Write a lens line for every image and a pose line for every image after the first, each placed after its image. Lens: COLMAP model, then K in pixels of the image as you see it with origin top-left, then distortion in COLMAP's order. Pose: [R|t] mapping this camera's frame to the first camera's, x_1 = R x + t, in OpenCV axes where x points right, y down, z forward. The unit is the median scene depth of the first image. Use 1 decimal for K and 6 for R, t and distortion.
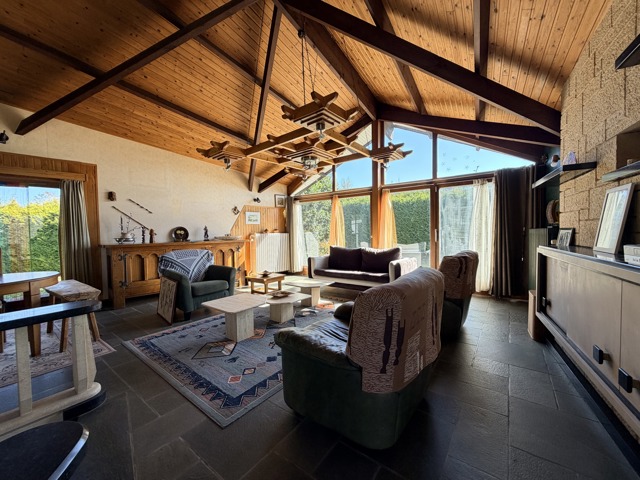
lens RADIAL K [[254.0, 0, 316.5], [0, 254.0, 239.0], [0, 0, 1]] dist [-0.000016, 0.000155]
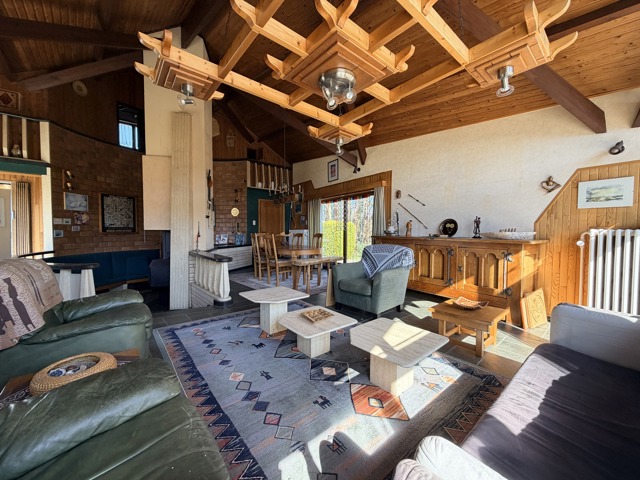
lens RADIAL K [[254.0, 0, 318.6], [0, 254.0, 237.7], [0, 0, 1]] dist [-0.000016, 0.000155]
pose [[-0.208425, 0.047023, -0.976907, 0.386272], [-0.029146, 0.998101, 0.054261, -0.021885], [0.977604, 0.039782, -0.206659, 0.843496]]
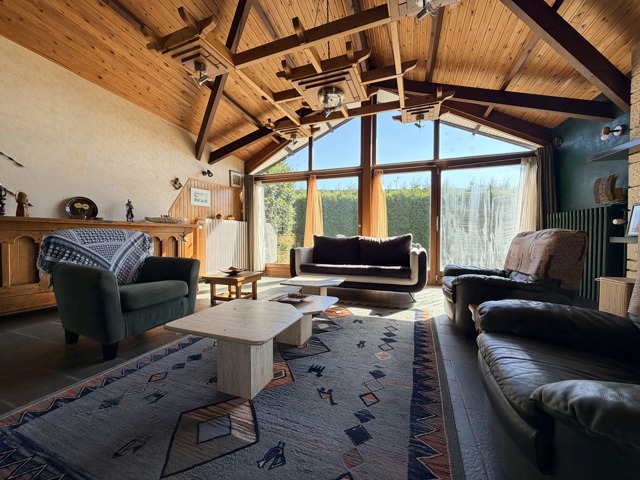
lens RADIAL K [[254.0, 0, 316.9], [0, 254.0, 239.3], [0, 0, 1]] dist [-0.000016, 0.000155]
pose [[0.955954, 0.015518, 0.293106, -0.197835], [-0.011340, 0.999809, -0.015946, 0.061879], [-0.293297, 0.011920, 0.955947, 0.289232]]
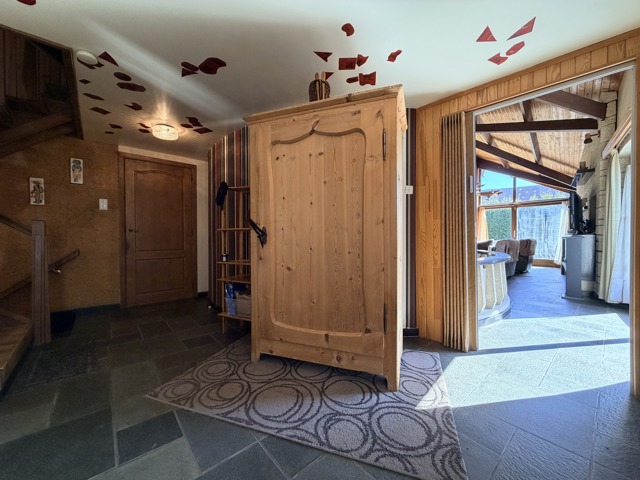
lens RADIAL K [[254.0, 0, 321.1], [0, 254.0, 238.9], [0, 0, 1]] dist [-0.000016, 0.000155]
pose [[0.979960, 0.017877, -0.198389, -0.534552], [-0.021434, 0.999645, -0.015795, 0.082527], [0.198037, 0.019730, 0.979996, -1.072422]]
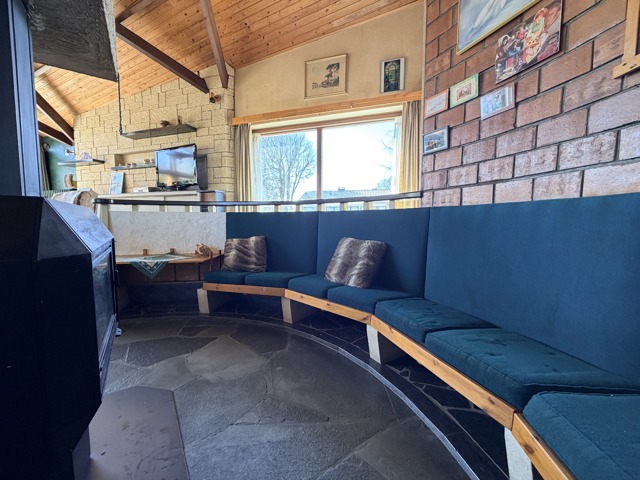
lens RADIAL K [[254.0, 0, 319.6], [0, 254.0, 240.0], [0, 0, 1]] dist [-0.000016, 0.000155]
pose [[-0.214403, -0.044946, 0.975711, -0.802905], [0.028032, 0.998246, 0.052144, 0.176887], [-0.976343, 0.038531, -0.212767, -0.242845]]
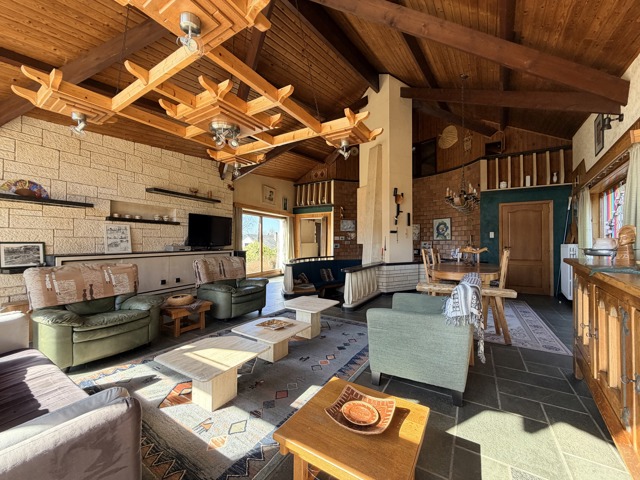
lens RADIAL K [[254.0, 0, 318.7], [0, 254.0, 238.8], [0, 0, 1]] dist [-0.000016, 0.000155]
pose [[-0.994697, 0.015772, -0.101635, -0.148134], [0.013762, 0.999696, 0.020448, -0.036177], [0.101927, 0.018941, -0.994612, 1.300074]]
